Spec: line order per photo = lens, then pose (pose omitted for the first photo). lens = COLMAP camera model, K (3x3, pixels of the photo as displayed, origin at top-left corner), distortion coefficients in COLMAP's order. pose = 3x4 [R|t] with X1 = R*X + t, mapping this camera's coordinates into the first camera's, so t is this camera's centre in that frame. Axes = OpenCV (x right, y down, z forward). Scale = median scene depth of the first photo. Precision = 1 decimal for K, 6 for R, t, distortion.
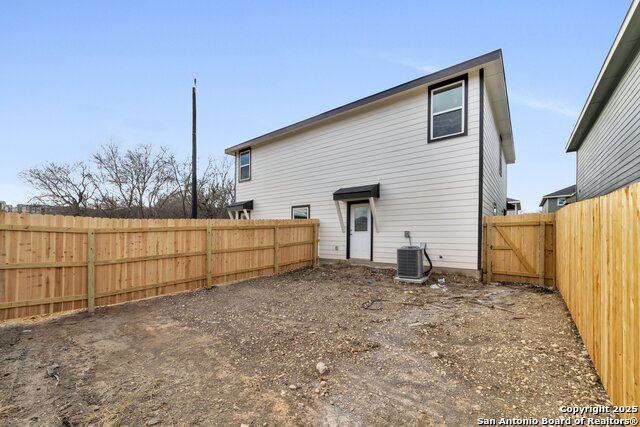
lens RADIAL K [[259.7, 0, 317.1], [0, 259.7, 231.2], [0, 0, 1]] dist [-0.013509, 0.000222]
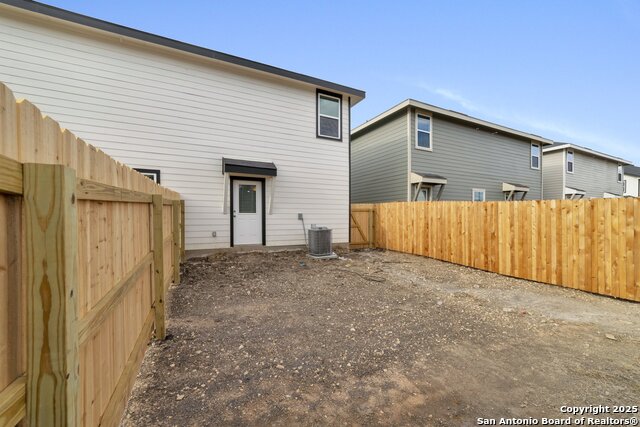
lens RADIAL K [[259.7, 0, 318.1], [0, 259.7, 217.1], [0, 0, 1]] dist [-0.013509, 0.000222]
pose [[0.413569, 0.002348, 0.910470, -0.618837], [-0.009507, 0.999953, 0.001740, 0.012715], [-0.910423, -0.009375, 0.413572, 0.507215]]
